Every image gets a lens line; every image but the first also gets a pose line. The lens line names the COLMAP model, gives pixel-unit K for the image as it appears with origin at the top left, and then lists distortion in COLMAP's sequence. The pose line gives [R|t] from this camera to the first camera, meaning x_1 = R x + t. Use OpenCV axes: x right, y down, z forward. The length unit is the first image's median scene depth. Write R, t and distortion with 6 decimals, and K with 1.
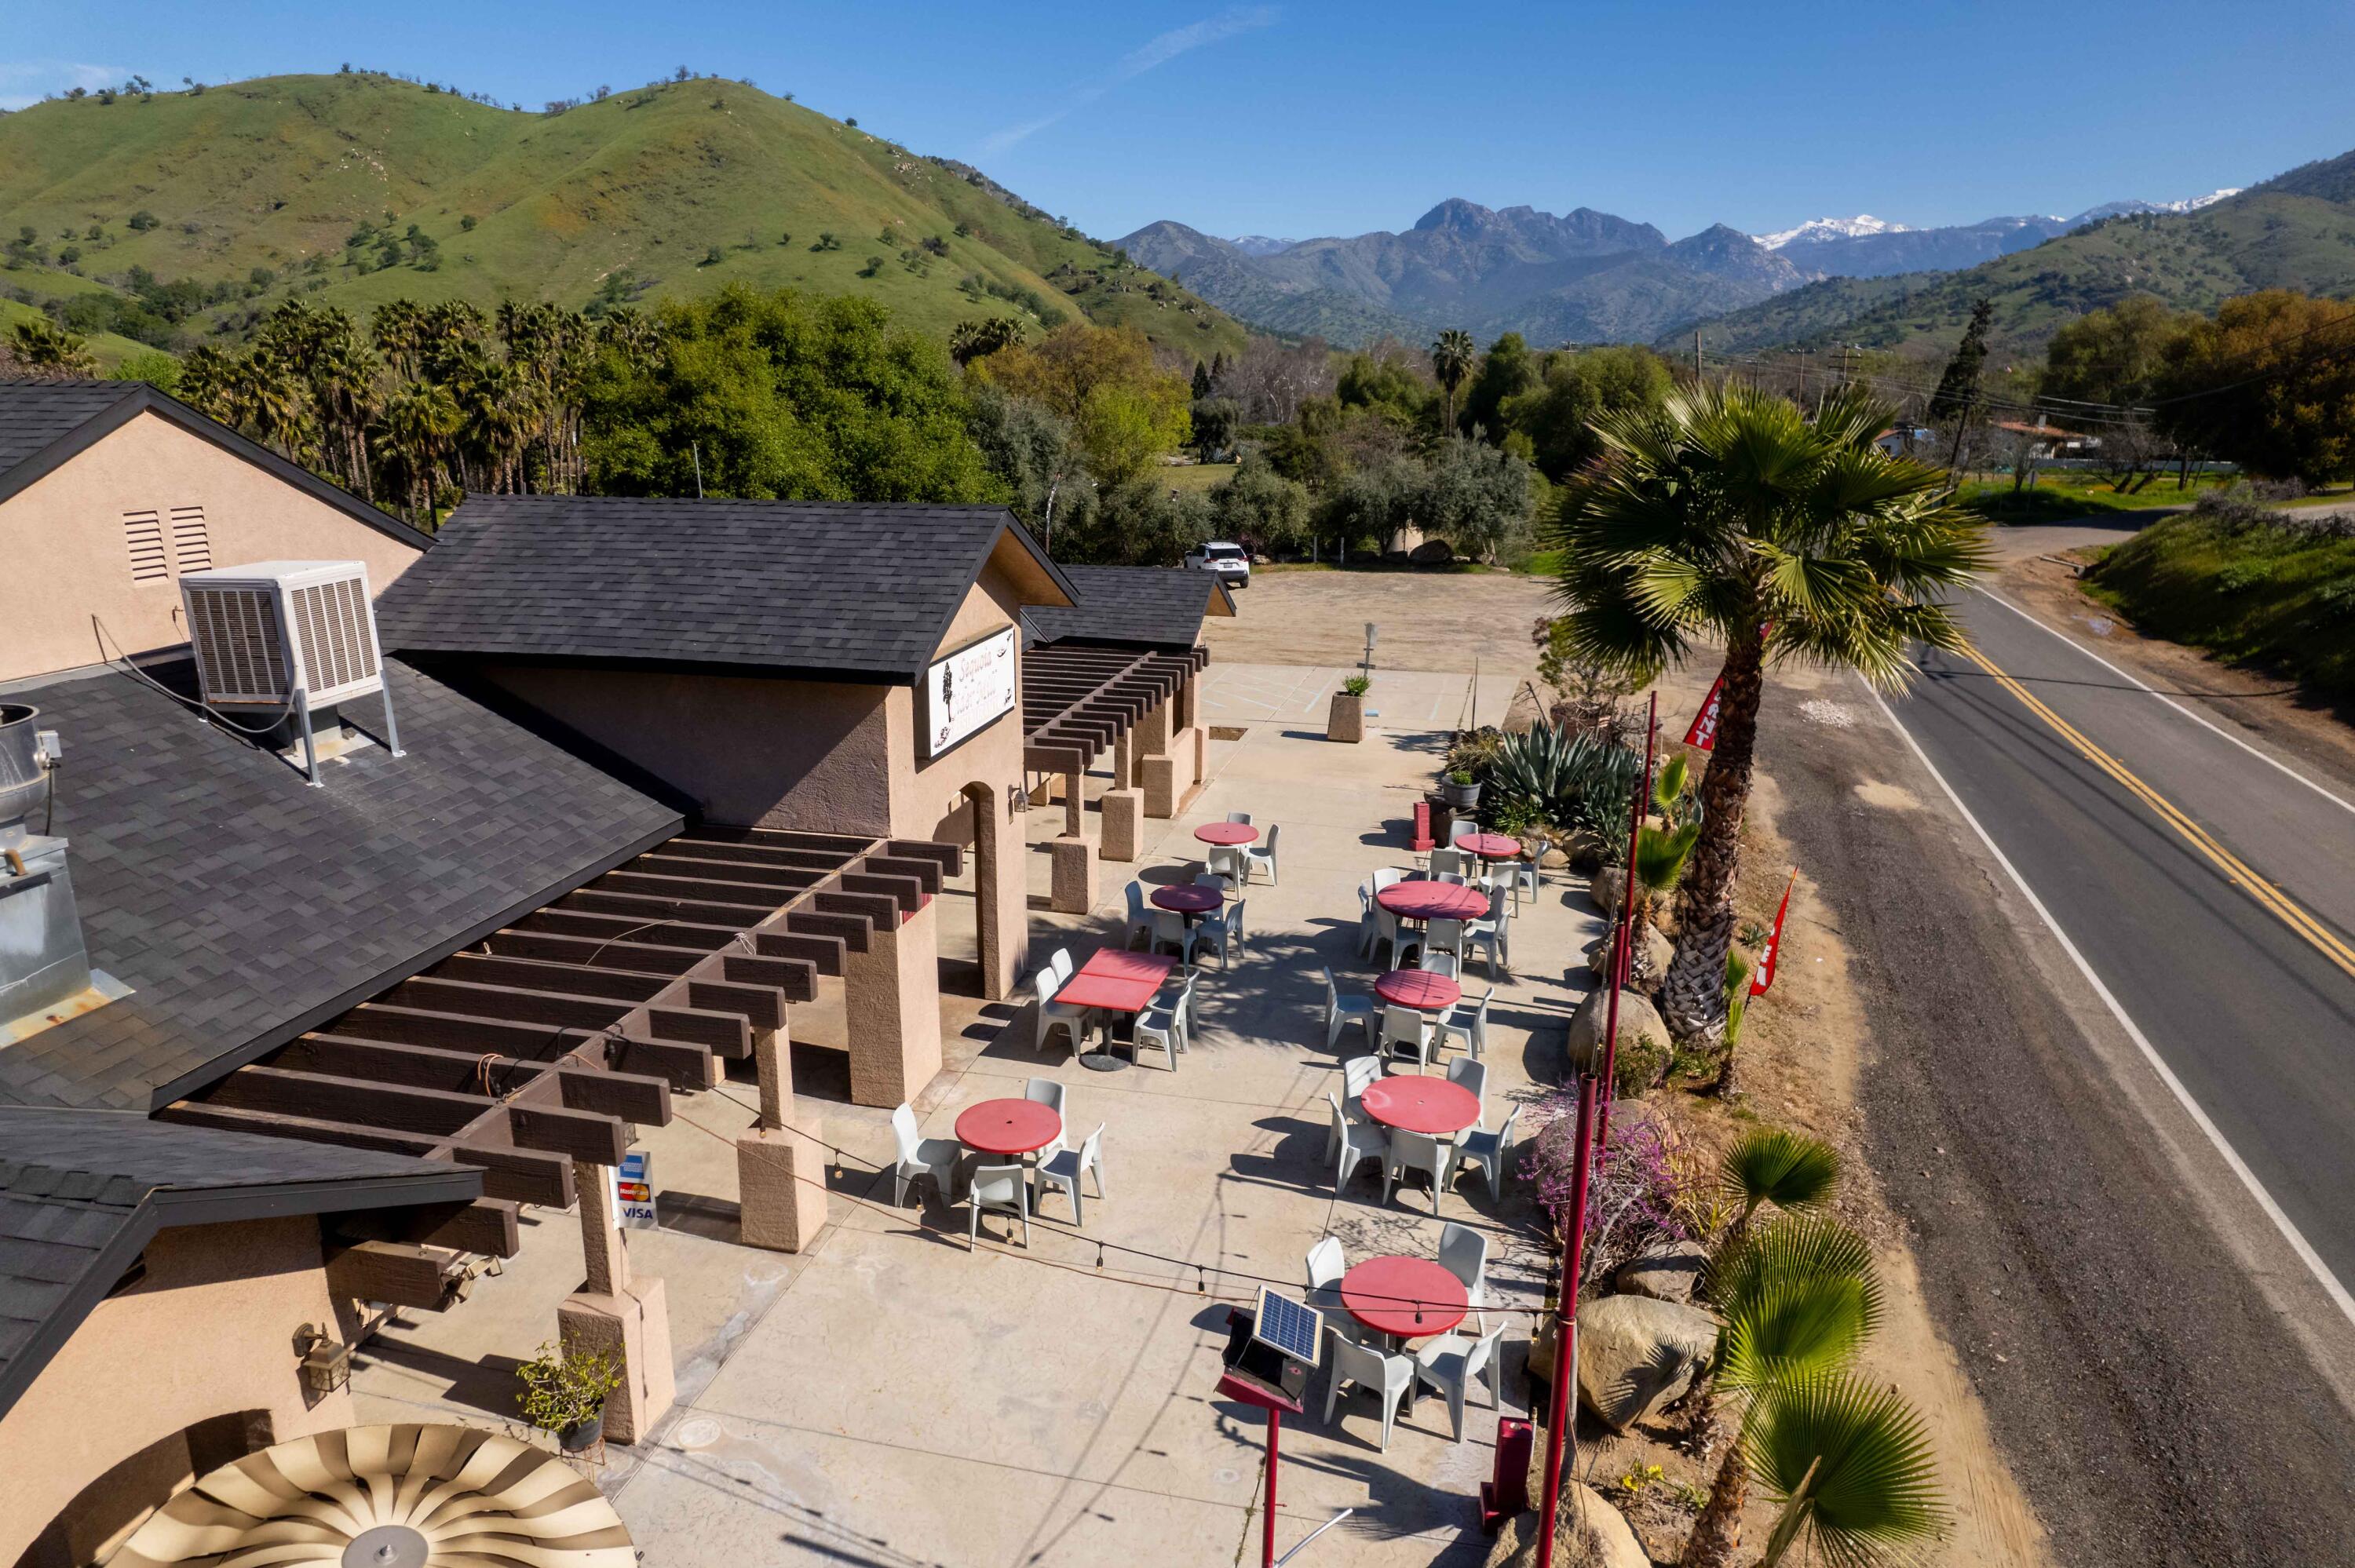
lens RADIAL K [[1506.5, 0, 1191.0], [0, 1506.5, 789.7], [0, 0, 1]] dist [-0.077447, 0.071251]
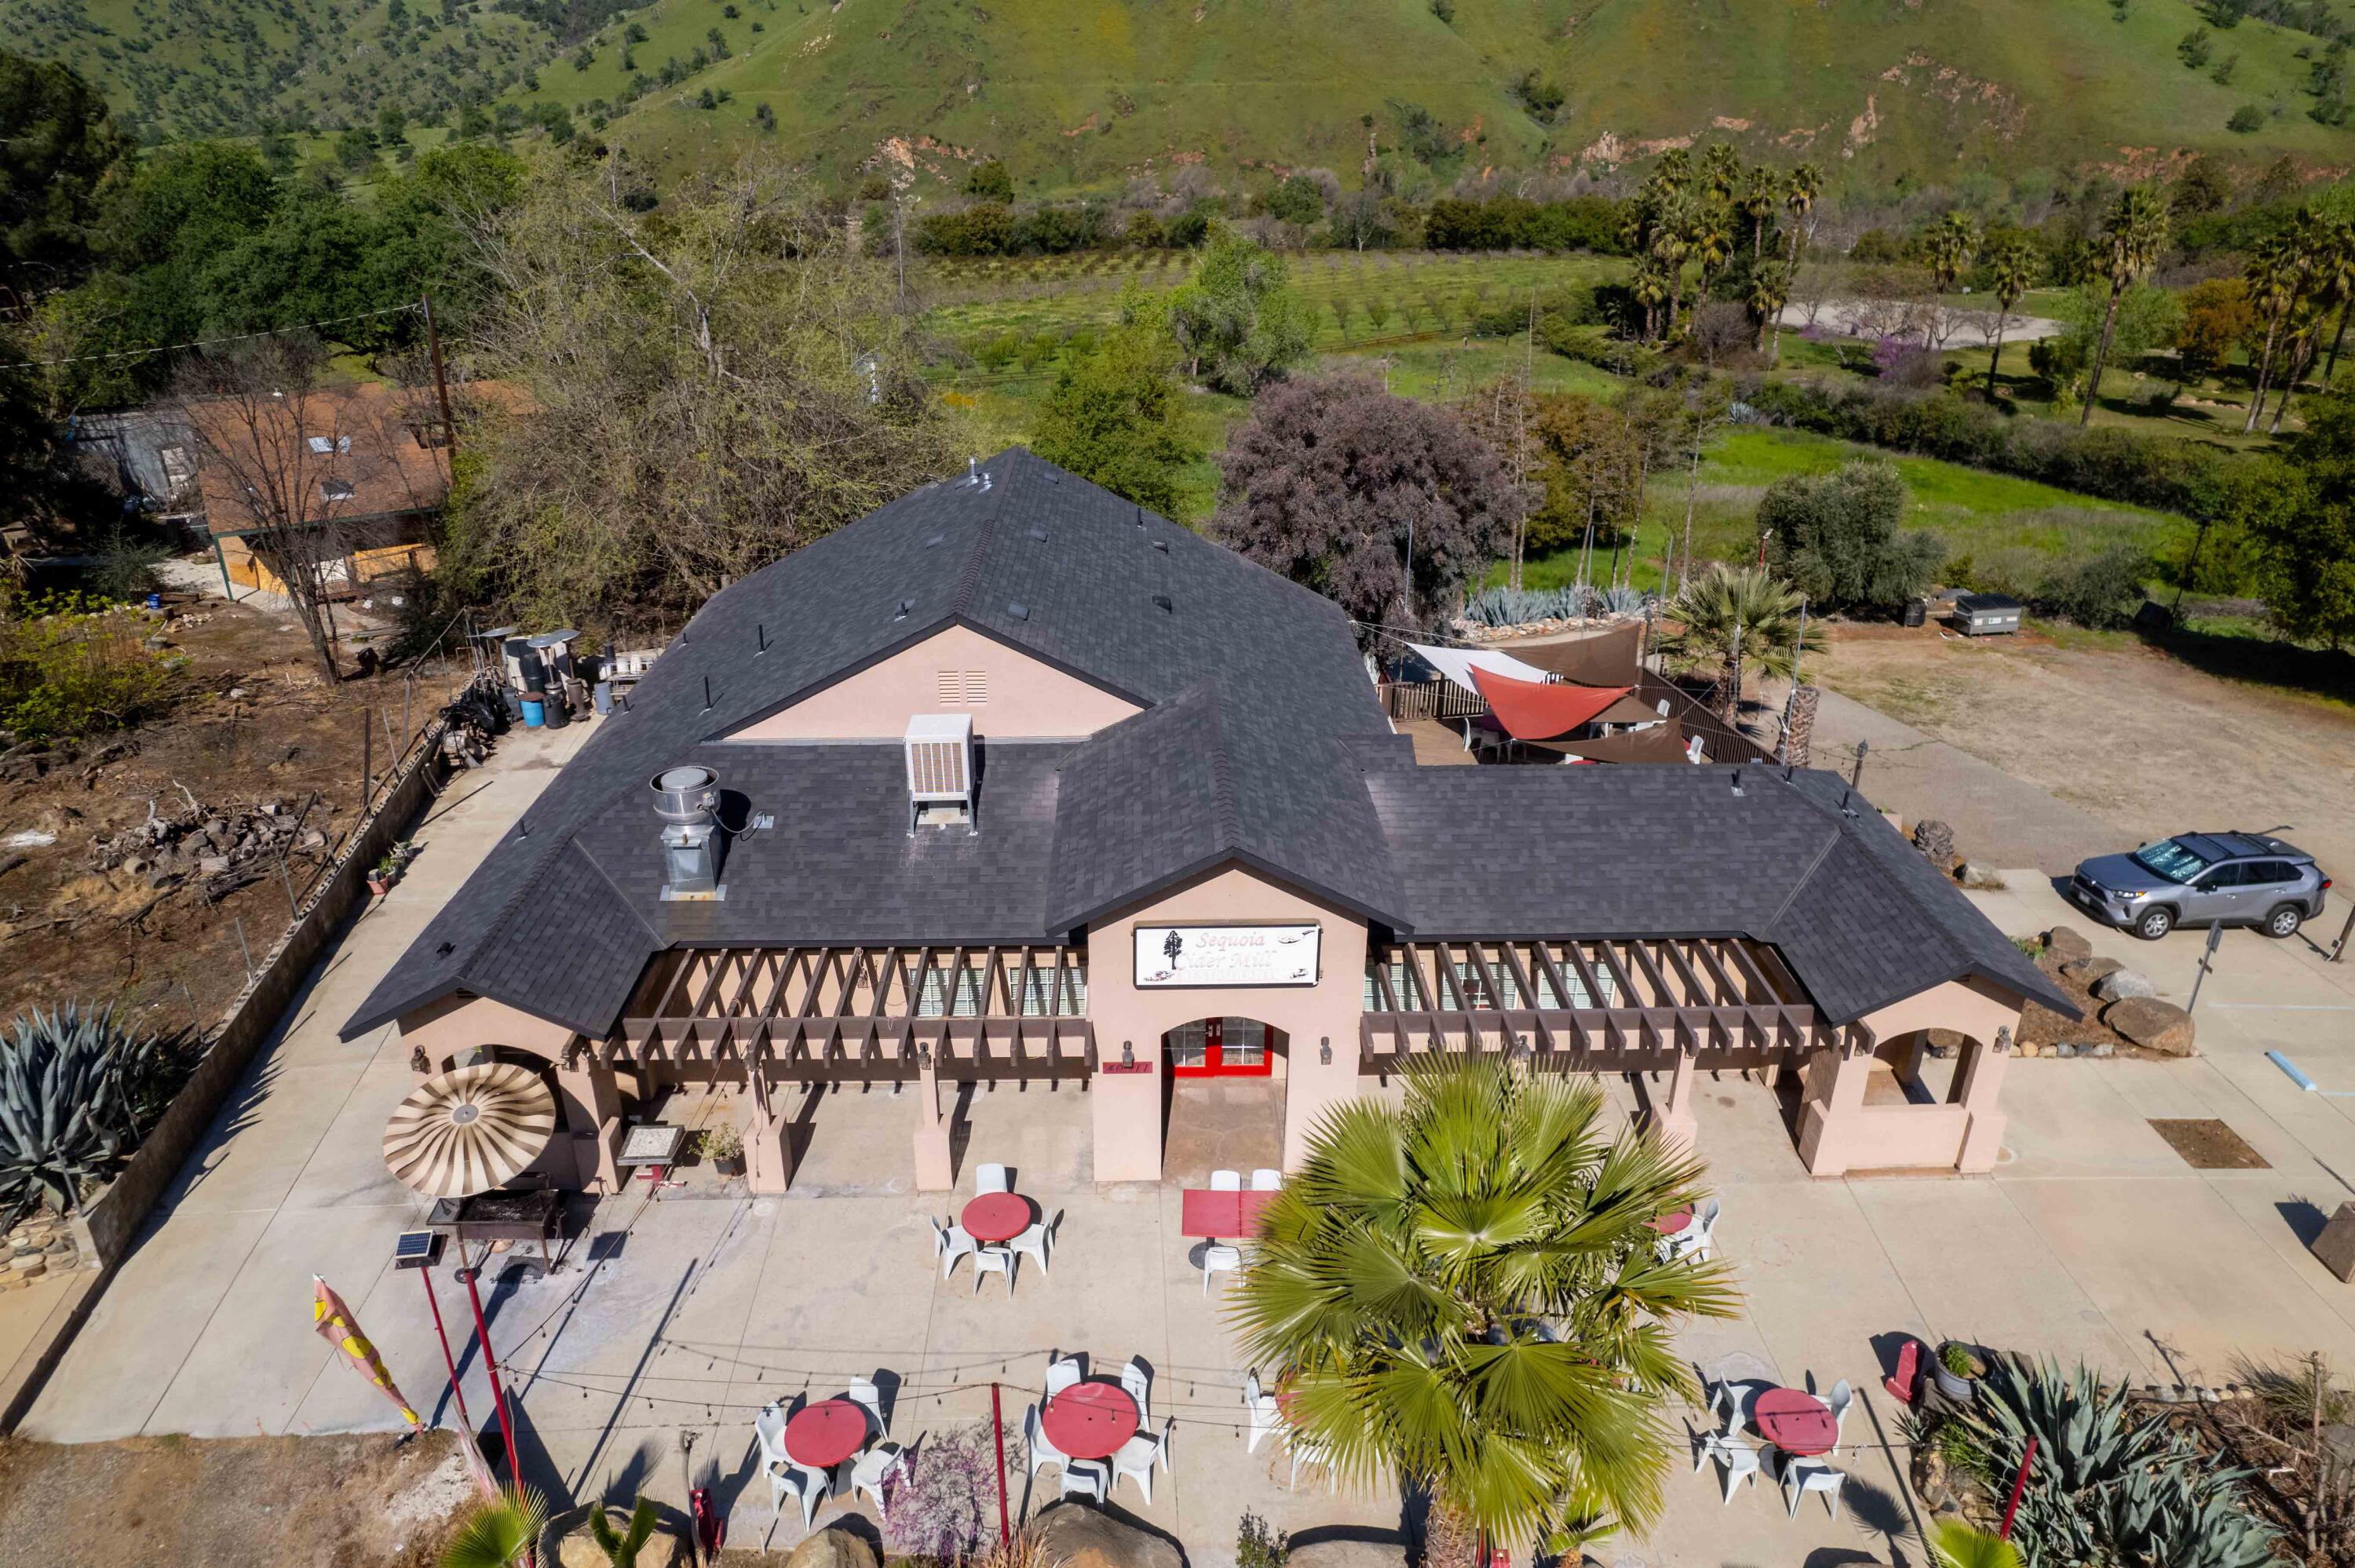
lens RADIAL K [[1506.5, 0, 1192.0], [0, 1506.5, 782.4], [0, 0, 1]] dist [-0.077447, 0.071251]
pose [[0.253848, 0.391920, -0.884285, 0.268371], [-0.262646, 0.907811, 0.326950, -0.177334], [0.930902, 0.149258, 0.333382, 0.146323]]
